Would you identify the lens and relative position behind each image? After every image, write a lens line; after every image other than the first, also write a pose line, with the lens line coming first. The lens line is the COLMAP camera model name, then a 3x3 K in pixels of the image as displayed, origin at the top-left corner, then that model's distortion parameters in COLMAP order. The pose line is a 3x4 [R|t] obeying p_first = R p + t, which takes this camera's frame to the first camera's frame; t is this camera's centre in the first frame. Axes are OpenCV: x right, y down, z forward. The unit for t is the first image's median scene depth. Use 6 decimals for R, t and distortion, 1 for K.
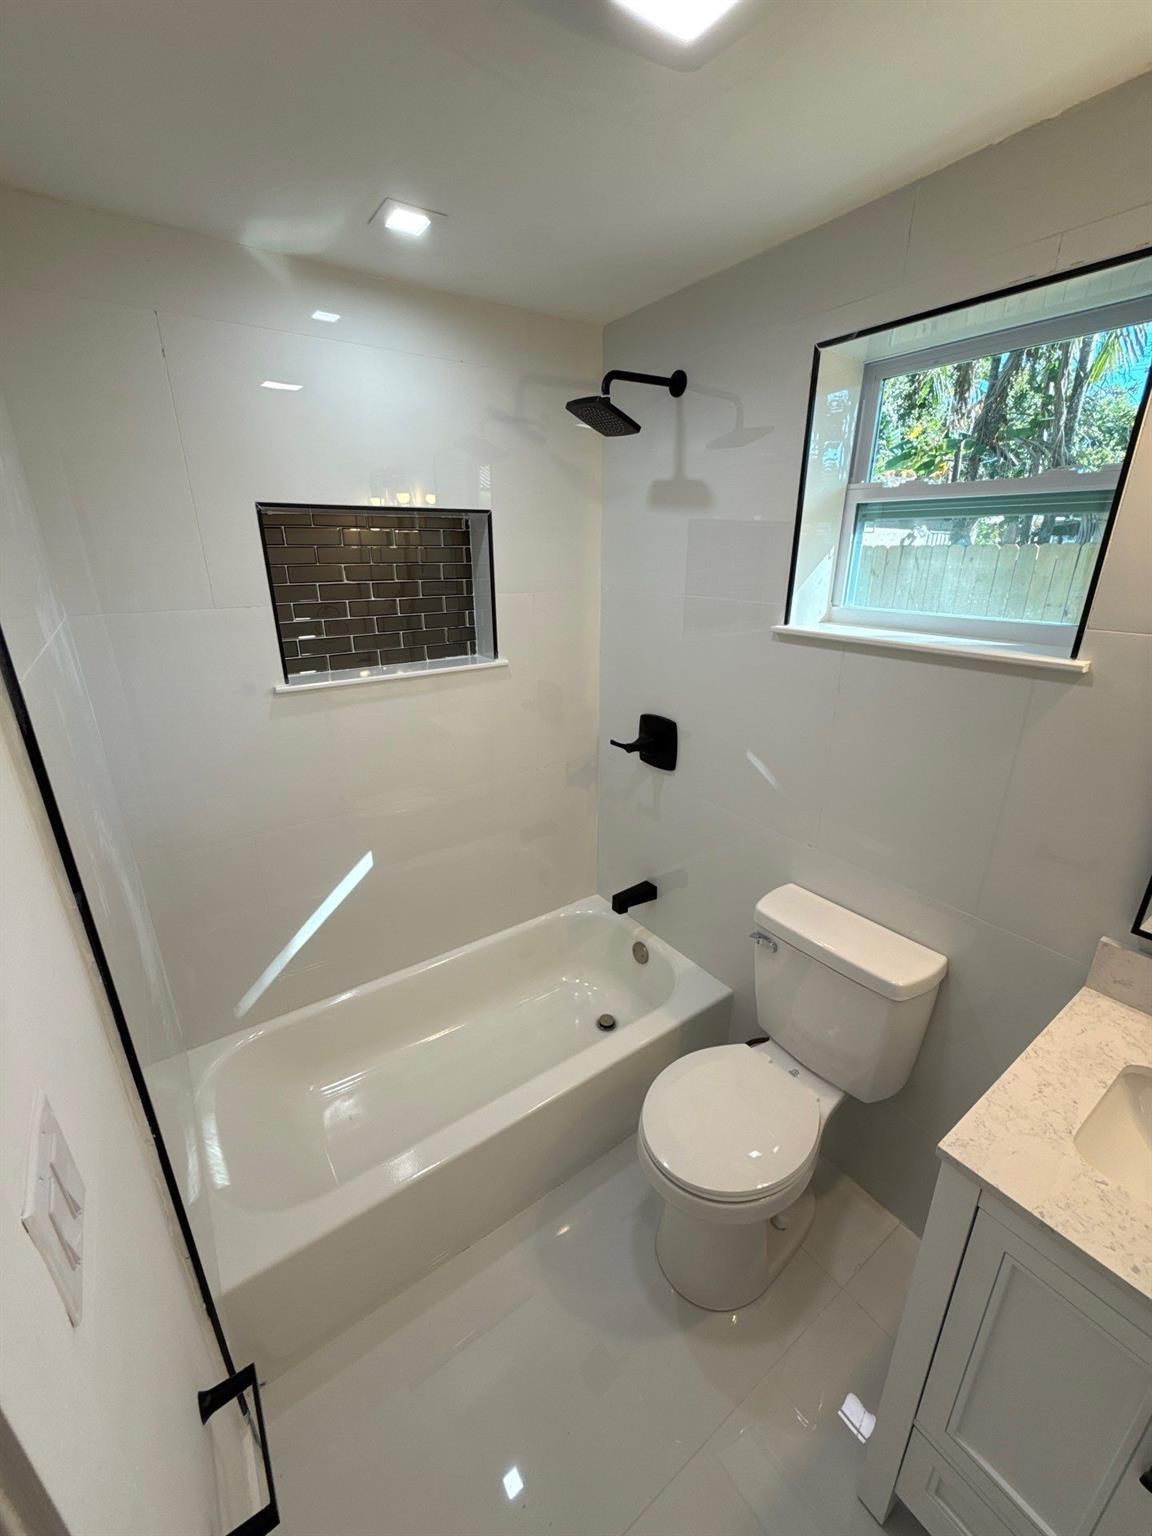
lens RADIAL K [[618.4, 0, 580.6], [0, 618.4, 767.7], [0, 0, 1]] dist [0.000808, -0.000213]
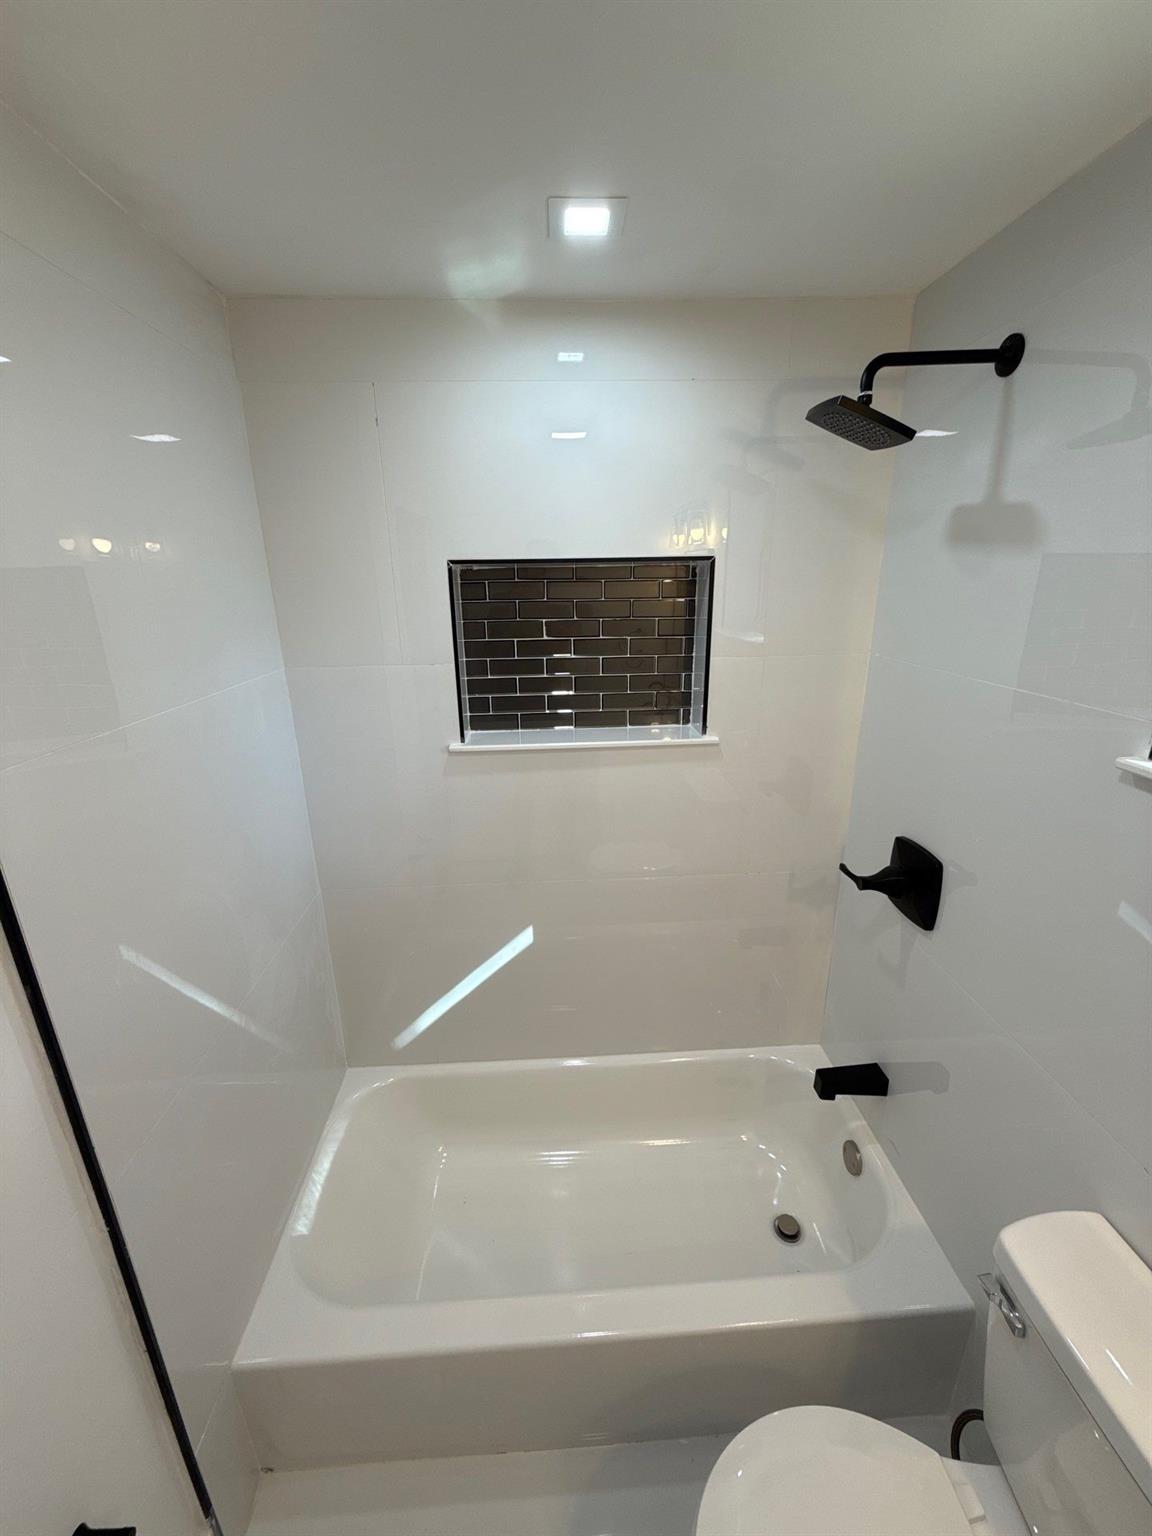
lens RADIAL K [[618.4, 0, 575.1], [0, 618.4, 768.0], [0, 0, 1]] dist [0.000808, -0.000213]
pose [[0.843518, 0.151166, -0.515390, 0.162014], [-0.168767, 0.985572, 0.012860, -0.126988], [0.509898, 0.076133, 0.856859, 0.243342]]
